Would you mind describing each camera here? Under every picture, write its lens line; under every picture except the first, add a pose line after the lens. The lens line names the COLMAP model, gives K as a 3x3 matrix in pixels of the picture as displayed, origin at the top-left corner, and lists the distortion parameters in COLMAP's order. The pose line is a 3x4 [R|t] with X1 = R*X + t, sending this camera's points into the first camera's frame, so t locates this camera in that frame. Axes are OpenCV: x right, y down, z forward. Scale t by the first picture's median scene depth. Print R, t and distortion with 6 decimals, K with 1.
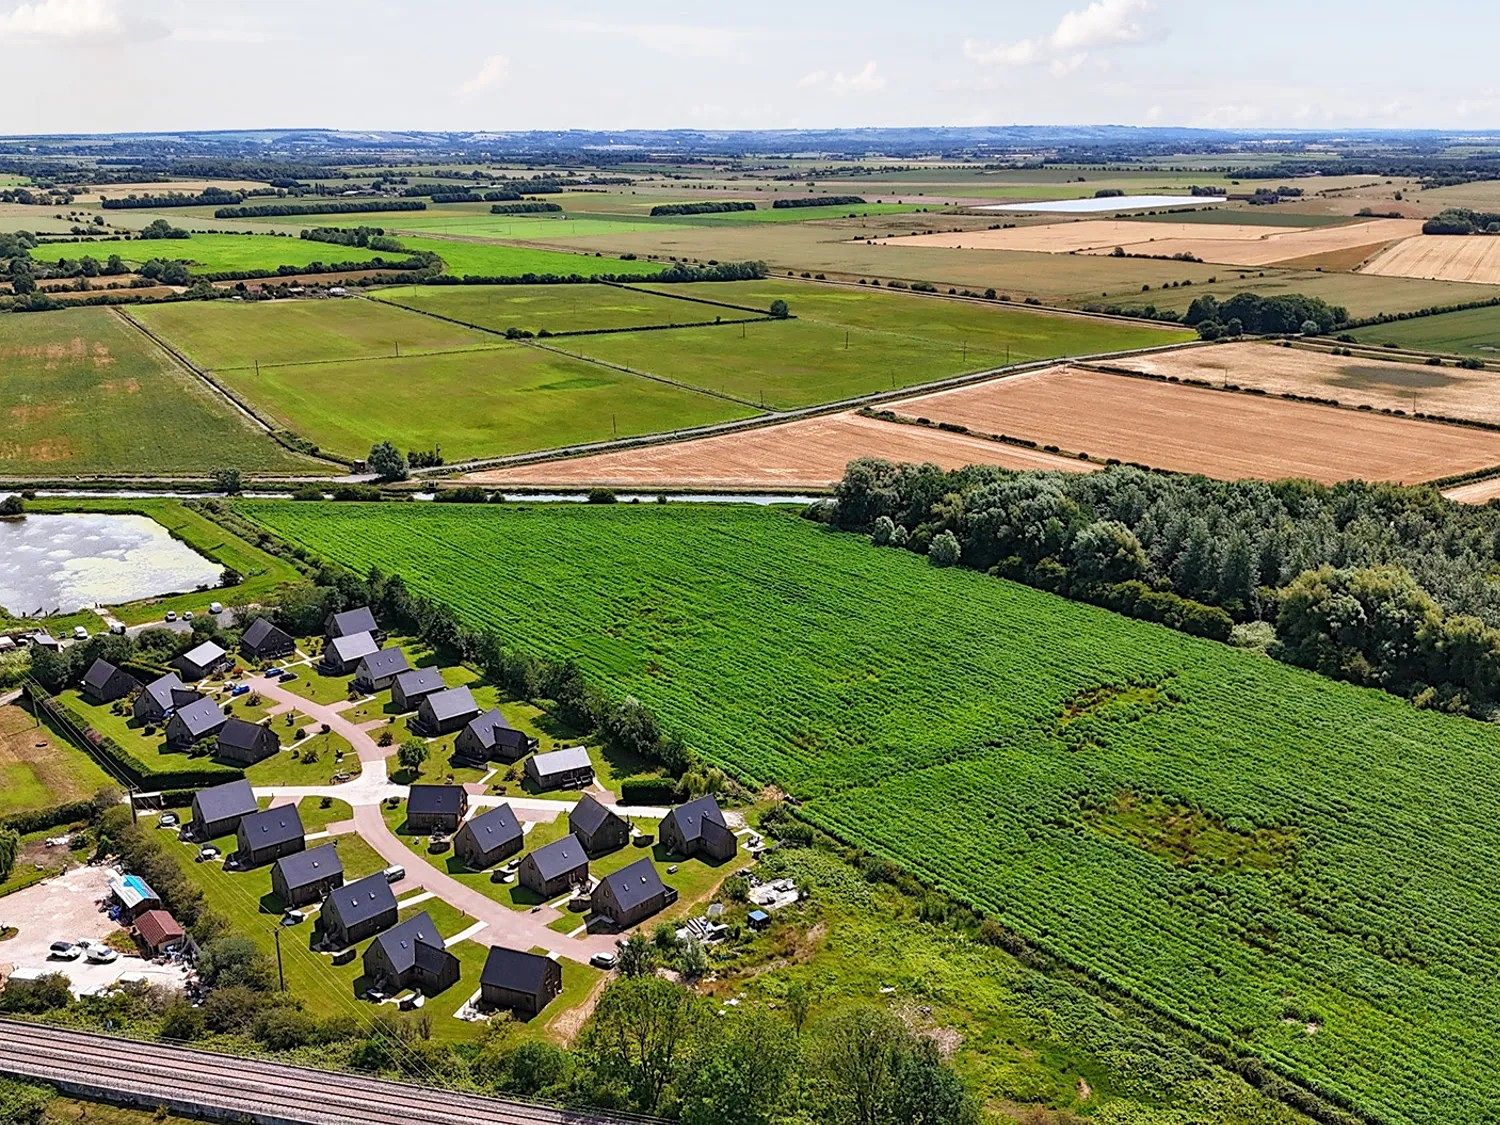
lens RADIAL K [[1460.6, 0, 750.0], [0, 1460.6, 562.5], [0, 0, 1]] dist [0.142929, -0.289053]
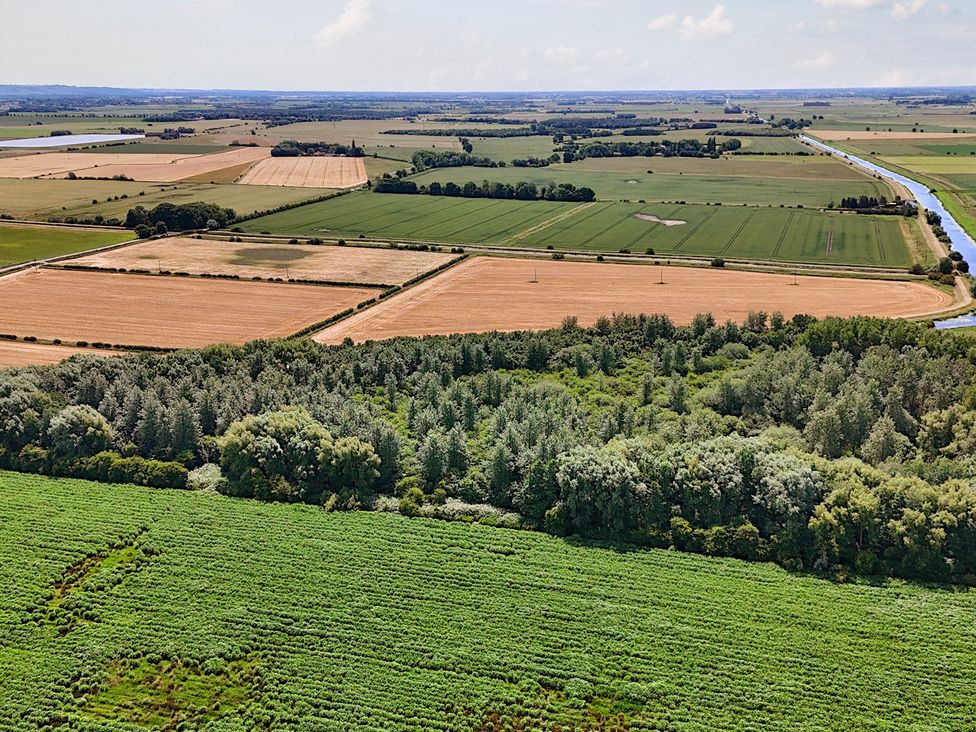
lens RADIAL K [[950.4, 0, 488.0], [0, 950.4, 366.0], [0, 0, 1]] dist [0.142929, -0.289053]
pose [[0.806311, -0.164455, 0.568170, 0.069620], [0.167312, 0.984754, 0.047595, -0.042369], [-0.567335, 0.056685, 0.821533, 0.142765]]
